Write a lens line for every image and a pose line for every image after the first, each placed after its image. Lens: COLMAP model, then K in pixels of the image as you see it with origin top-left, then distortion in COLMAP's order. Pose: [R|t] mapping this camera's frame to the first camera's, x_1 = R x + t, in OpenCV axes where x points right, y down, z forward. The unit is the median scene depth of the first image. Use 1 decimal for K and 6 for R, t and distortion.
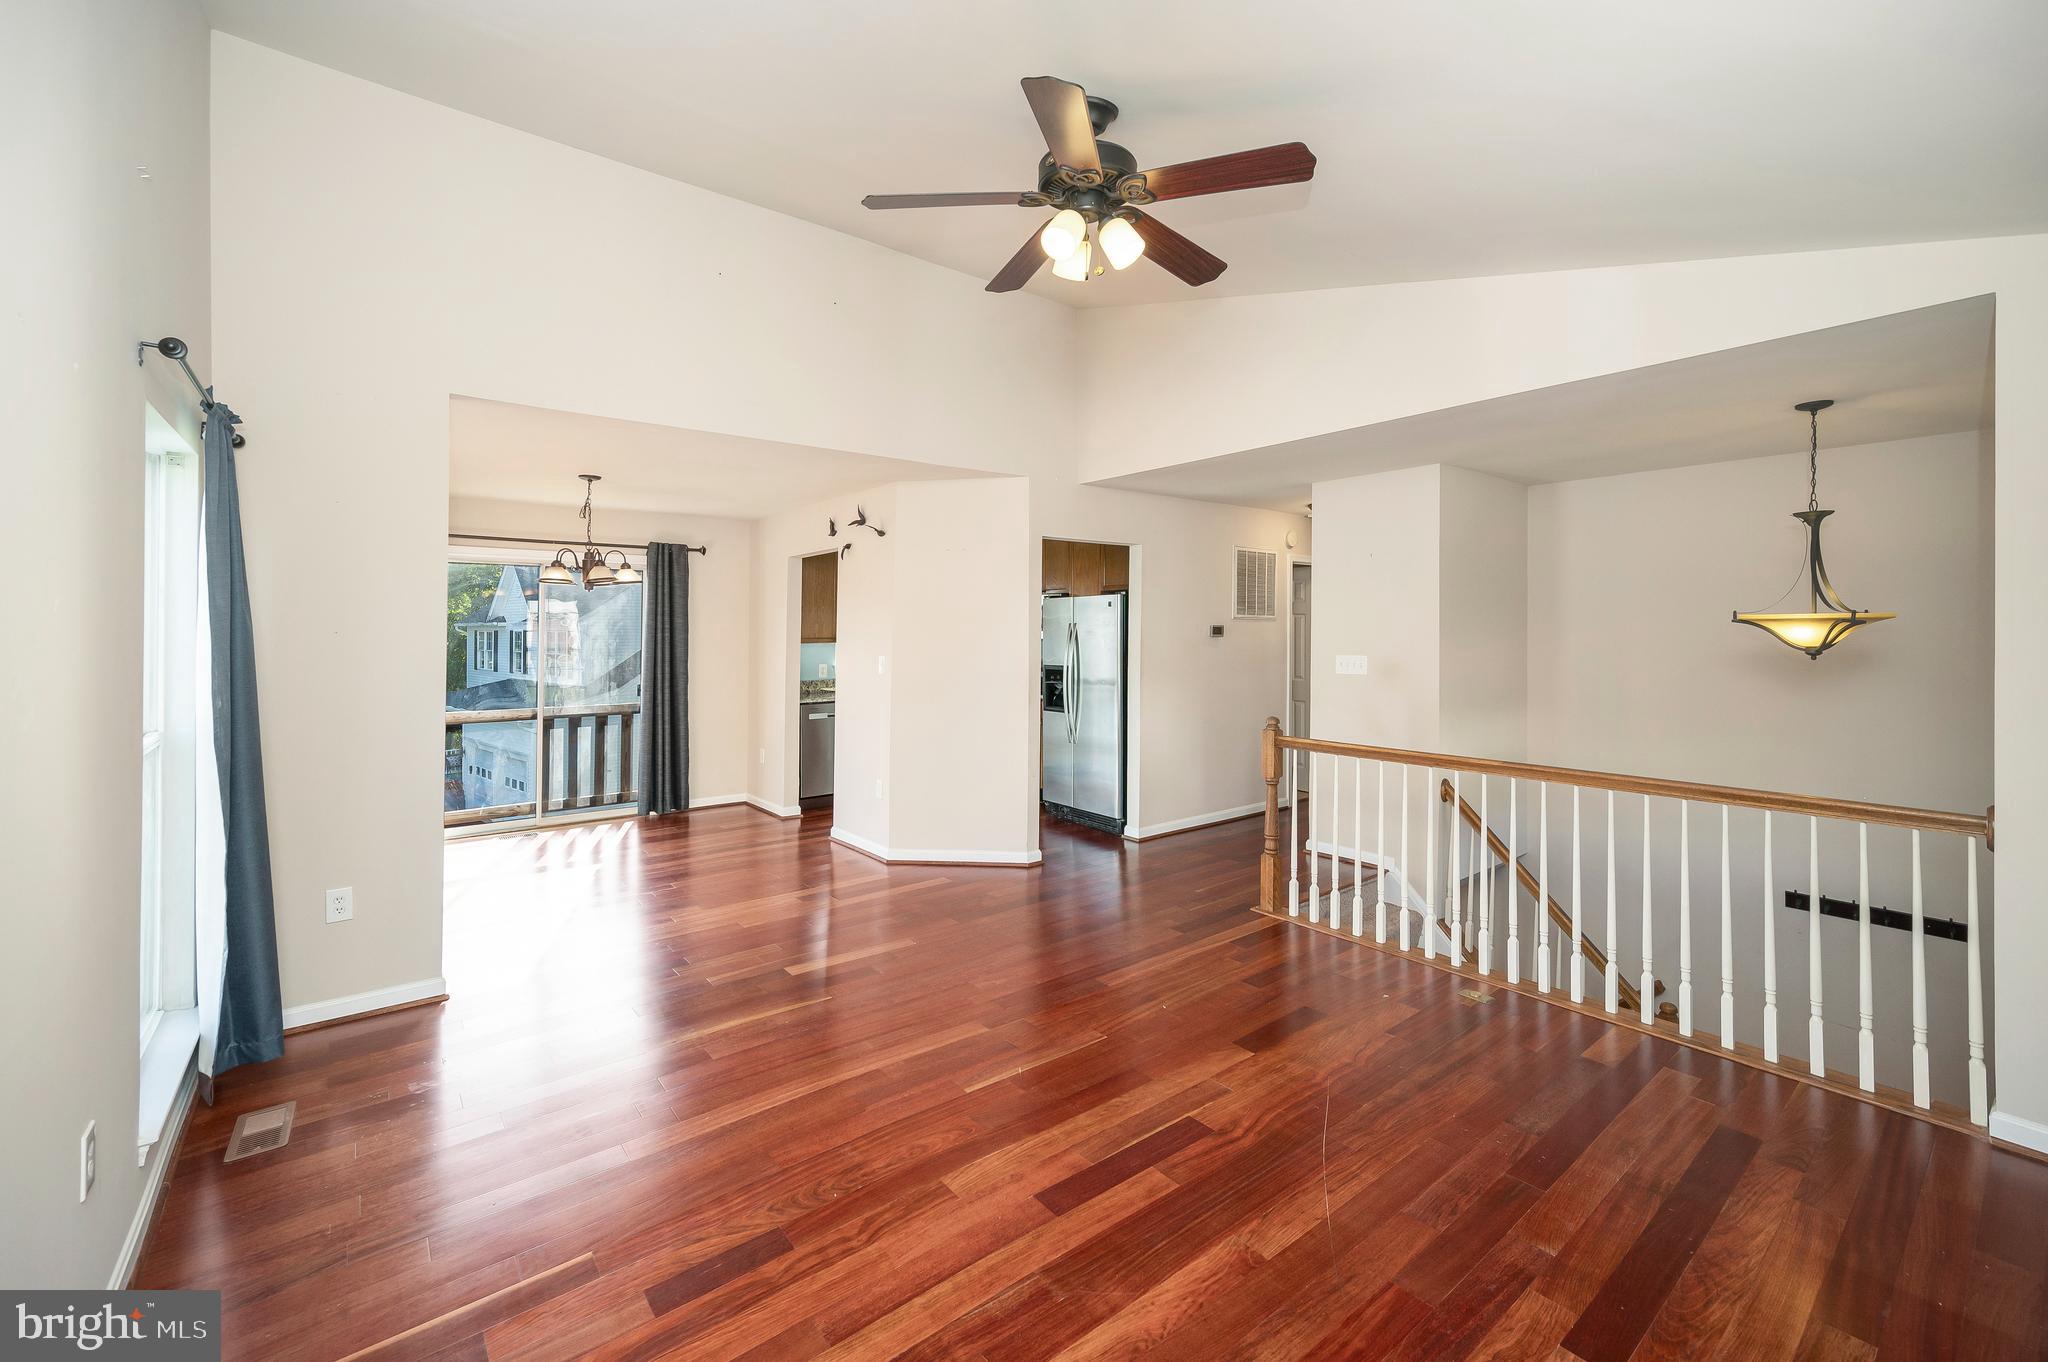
lens RADIAL K [[842.0, 0, 1027.8], [0, 842.0, 613.0], [0, 0, 1]] dist [0.000409, -0.000258]
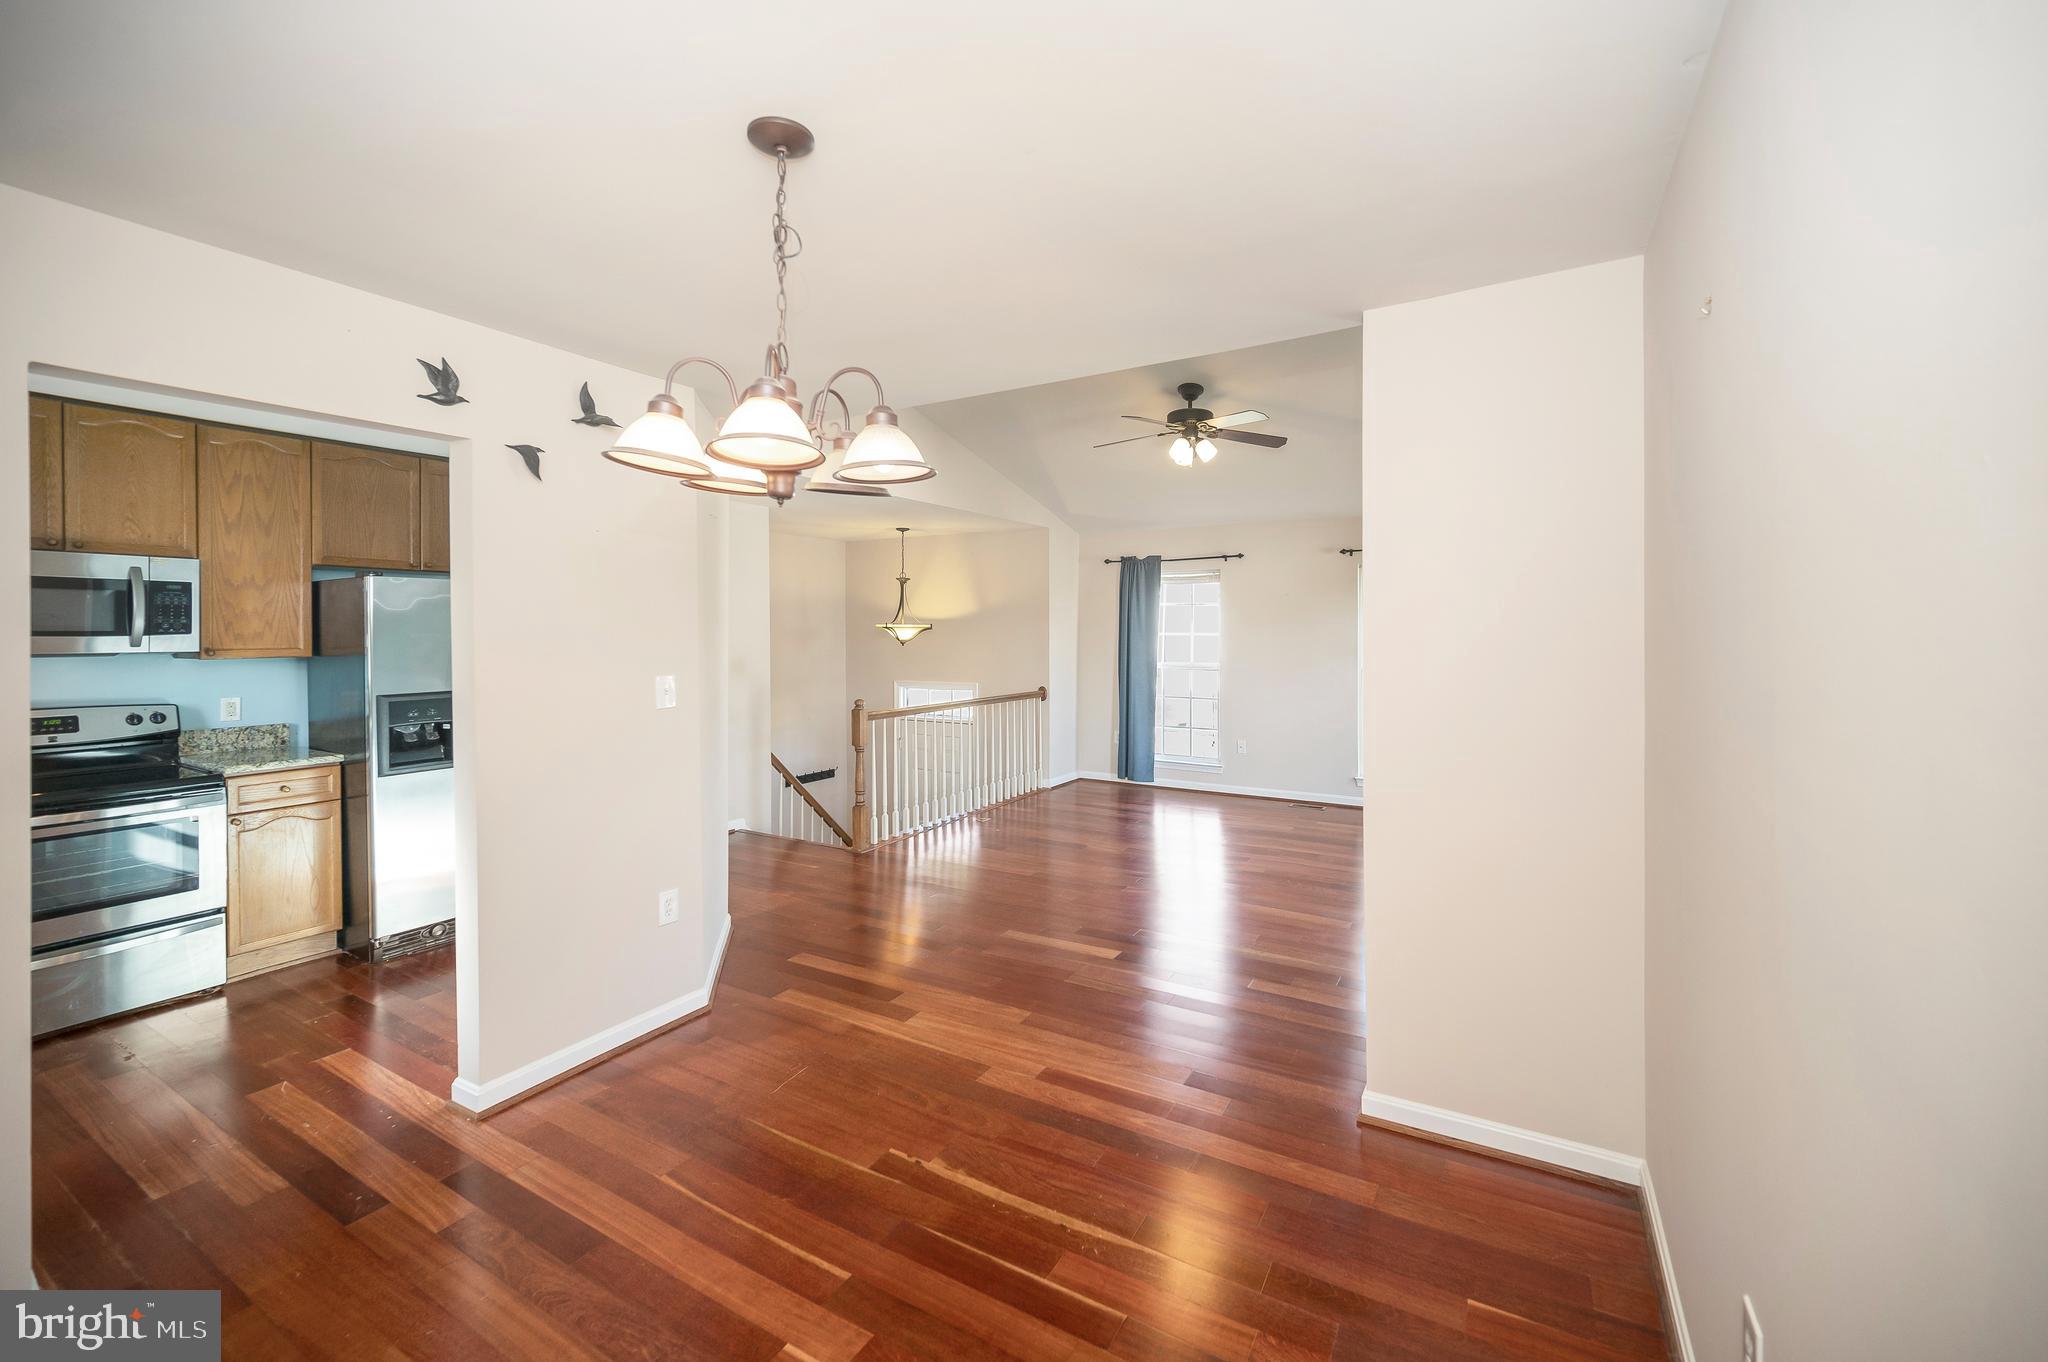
lens RADIAL K [[842.0, 0, 1040.1], [0, 842.0, 643.4], [0, 0, 1]] dist [0.000409, -0.000258]
pose [[-0.377735, -0.010204, 0.925858, -0.744843], [-0.016092, 0.999861, 0.004454, 0.019936], [-0.925774, -0.013217, -0.377846, 0.909669]]
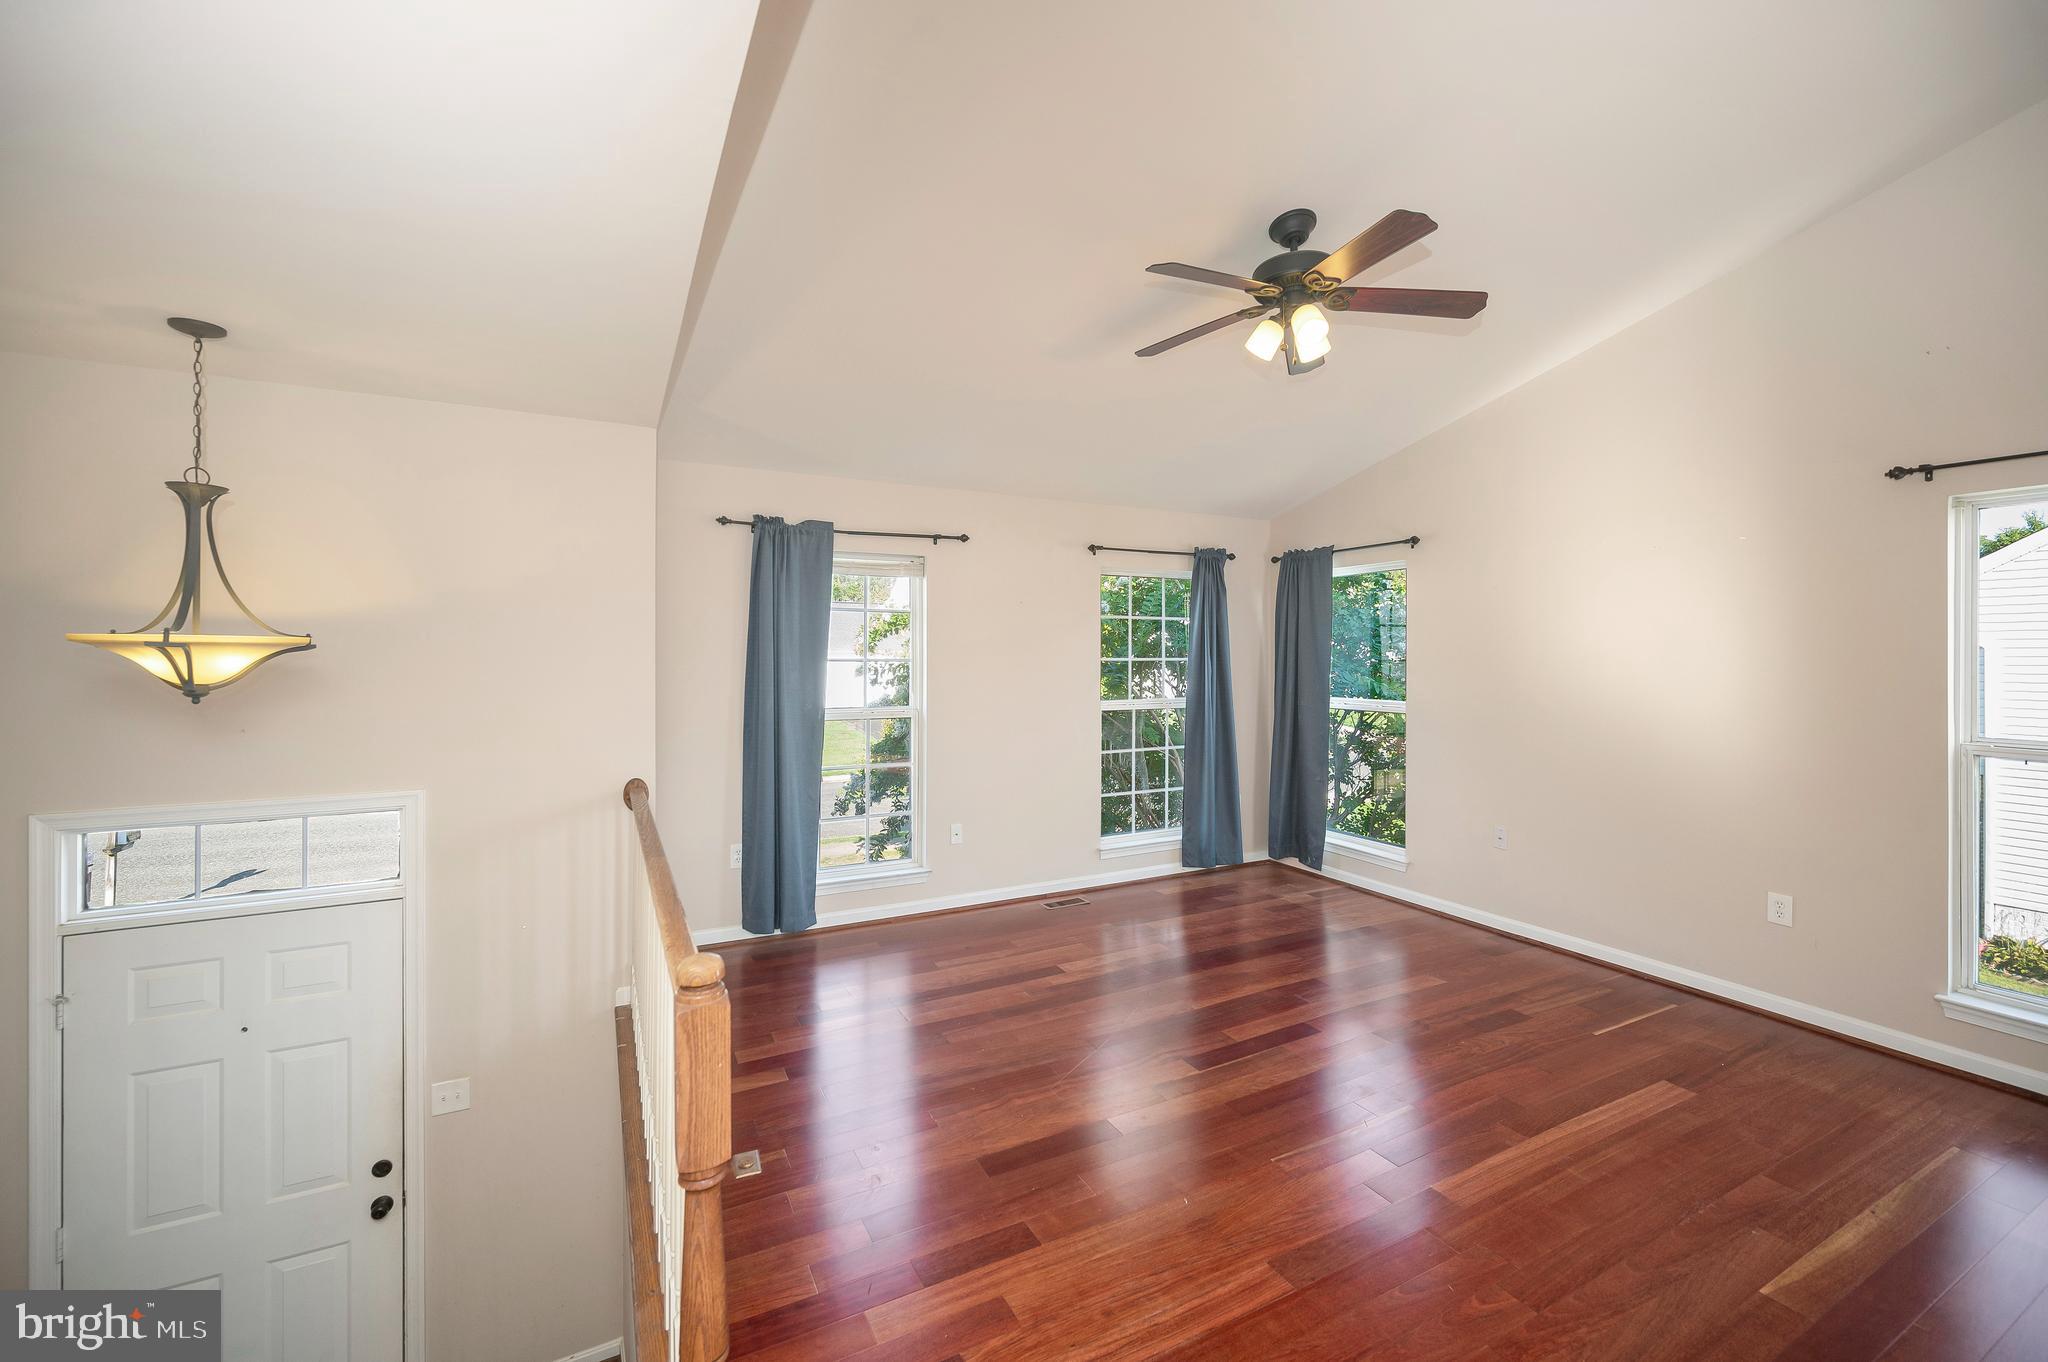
lens RADIAL K [[842.0, 0, 1028.1], [0, 842.0, 649.6], [0, 0, 1]] dist [0.000409, -0.000258]
pose [[-0.982307, 0.003105, 0.187253, 0.086193], [-0.001074, 0.999753, -0.022215, 0.014964], [-0.187275, -0.022023, -0.982061, 0.938866]]
